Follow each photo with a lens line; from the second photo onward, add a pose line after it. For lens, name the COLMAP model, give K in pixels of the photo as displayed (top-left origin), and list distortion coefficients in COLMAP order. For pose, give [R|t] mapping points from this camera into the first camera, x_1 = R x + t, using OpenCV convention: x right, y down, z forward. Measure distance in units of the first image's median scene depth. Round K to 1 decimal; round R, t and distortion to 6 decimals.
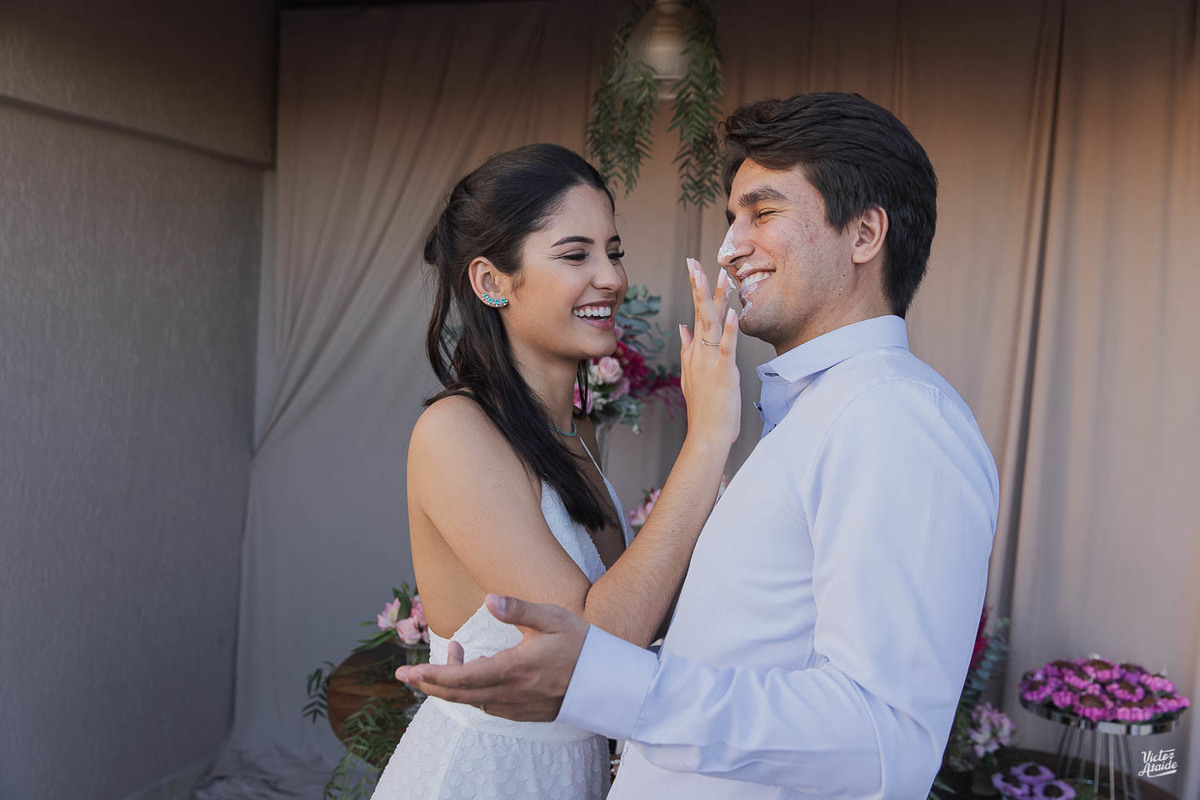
lens RADIAL K [[1170.0, 0, 595.9], [0, 1170.0, 401.1], [0, 0, 1]] dist [0.025694, 0.000000]
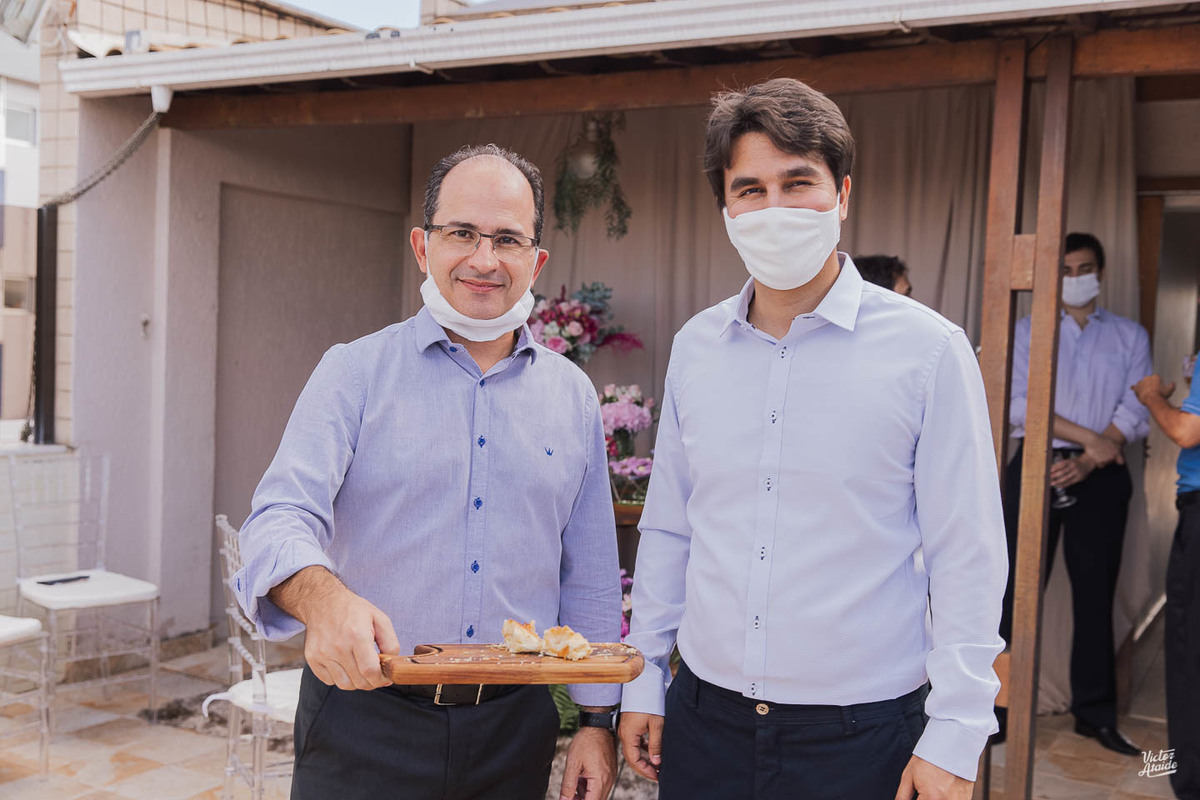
lens RADIAL K [[1287.7, 0, 604.7], [0, 1287.7, 391.0], [0, 0, 1]] dist [0.003483, 0.000000]
pose [[0.987816, -0.007550, -0.155446, 0.350095], [0.005761, 0.999912, -0.011961, 0.090163], [0.155523, 0.010920, 0.987772, -0.932748]]
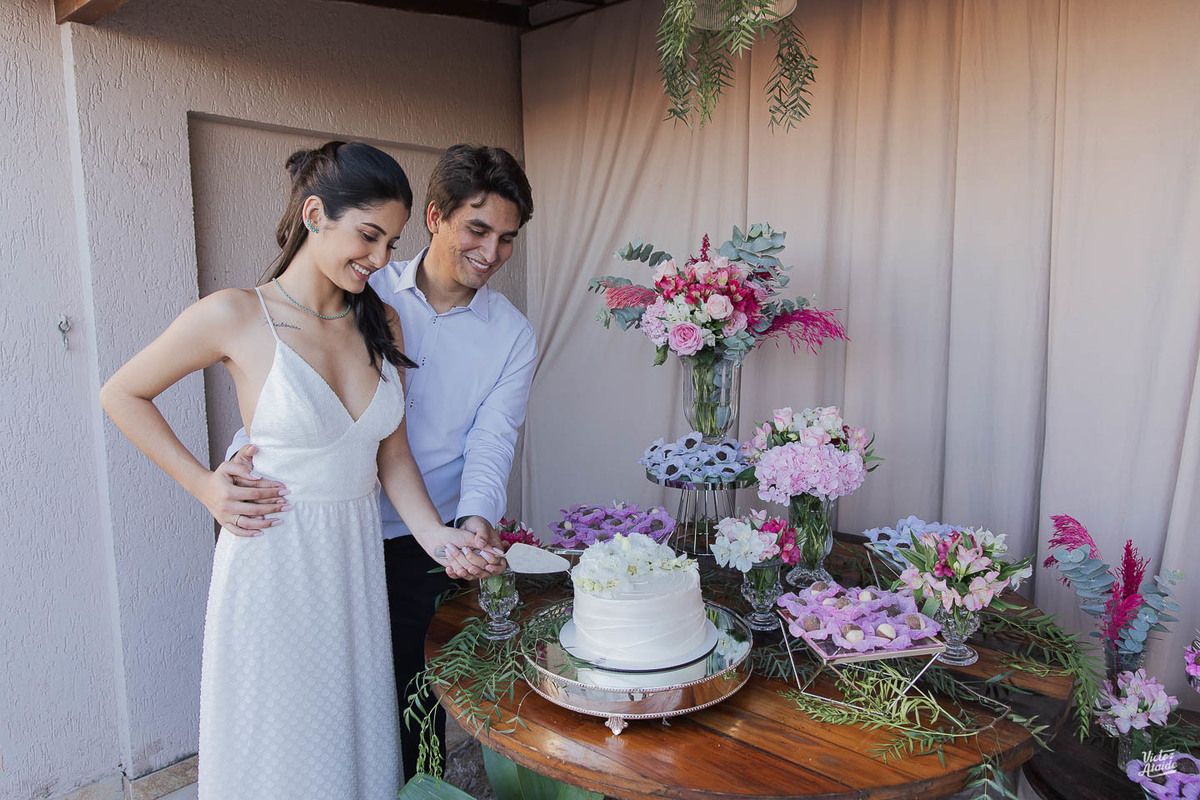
lens RADIAL K [[806.7, 0, 603.6], [0, 806.7, 401.4], [0, 0, 1]] dist [0.001899, 0.000267]
pose [[0.921311, -0.013659, -0.388585, 0.182979], [0.040280, 0.997359, 0.060444, 0.008904], [0.386733, -0.071340, 0.919428, 0.285979]]
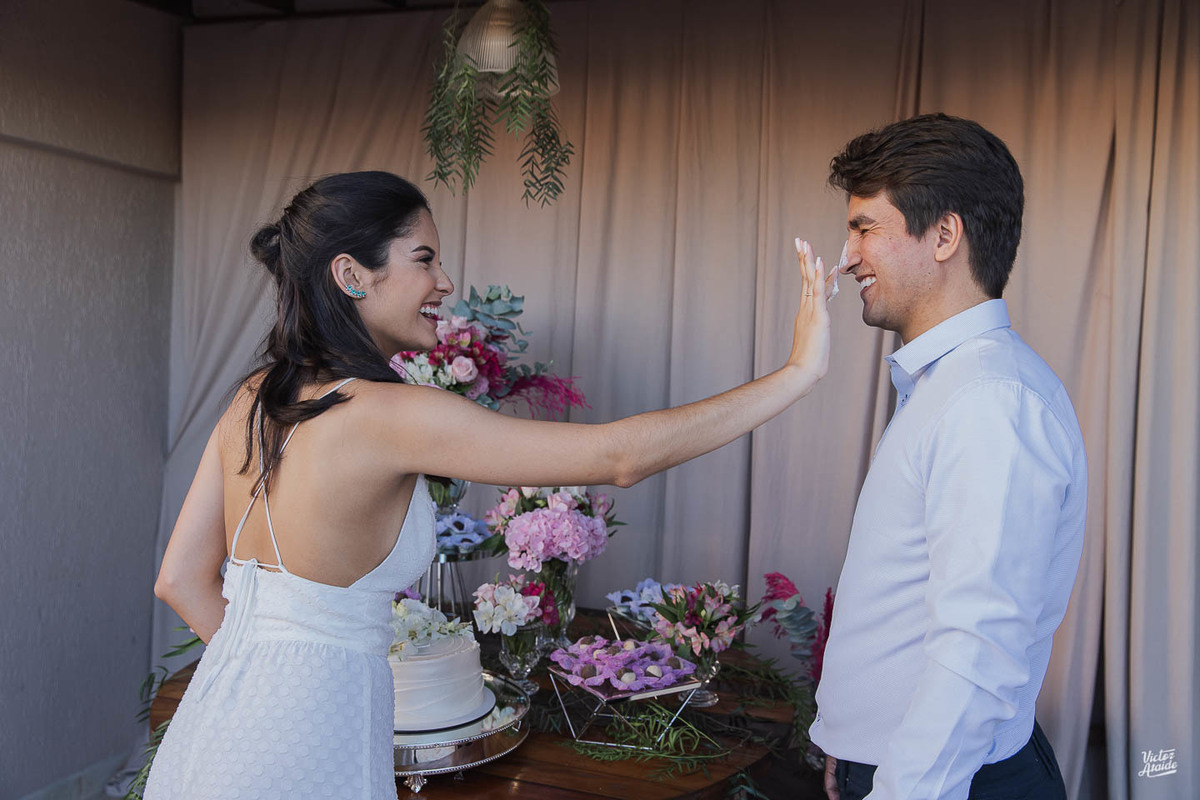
lens RADIAL K [[1058.3, 0, 594.6], [0, 1058.3, 397.3], [0, 0, 1]] dist [0.031292, -0.032173]
pose [[0.999949, -0.009828, 0.002390, 0.114439], [0.009846, 0.999923, -0.007569, 0.004723], [-0.002316, 0.007592, 0.999968, 0.091697]]
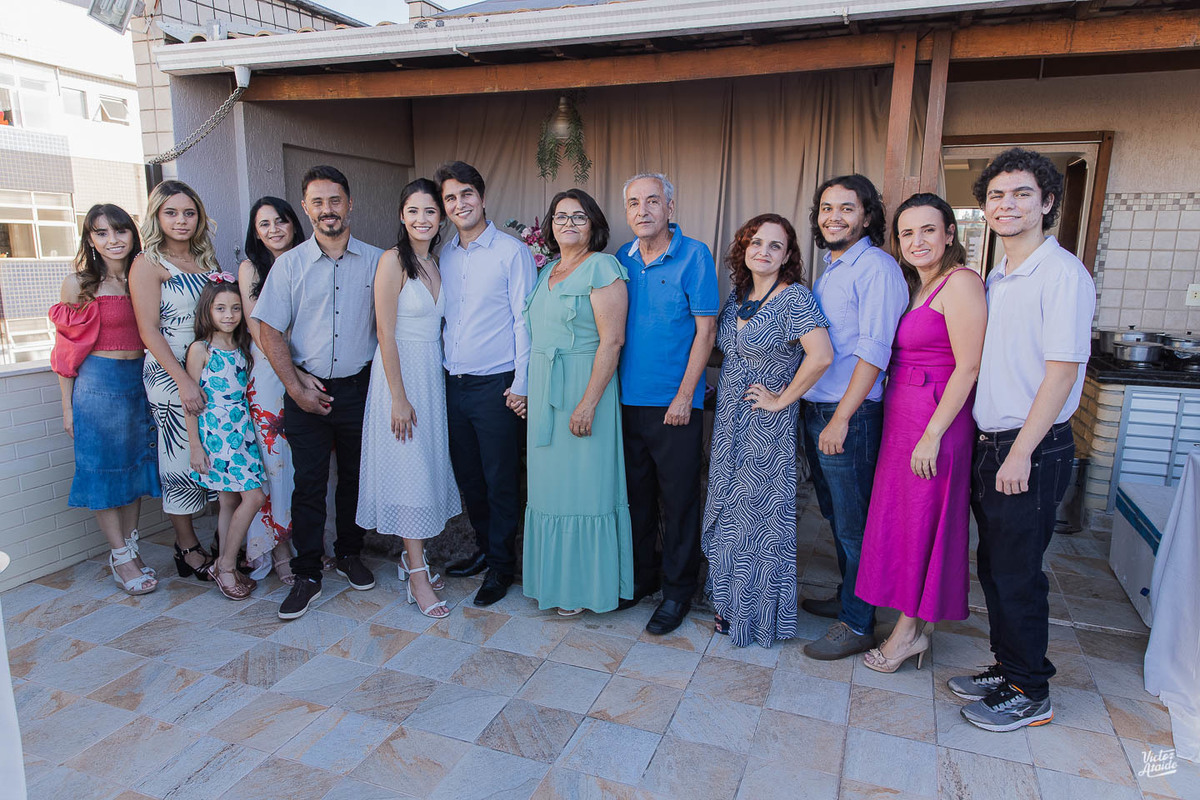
lens RADIAL K [[806.7, 0, 596.6], [0, 806.7, 407.3], [0, 0, 1]] dist [0.001899, 0.000267]
pose [[0.999188, -0.034508, -0.020774, 0.129836], [0.037227, 0.988108, 0.149186, 0.055814], [0.015379, -0.149839, 0.988591, -0.787403]]
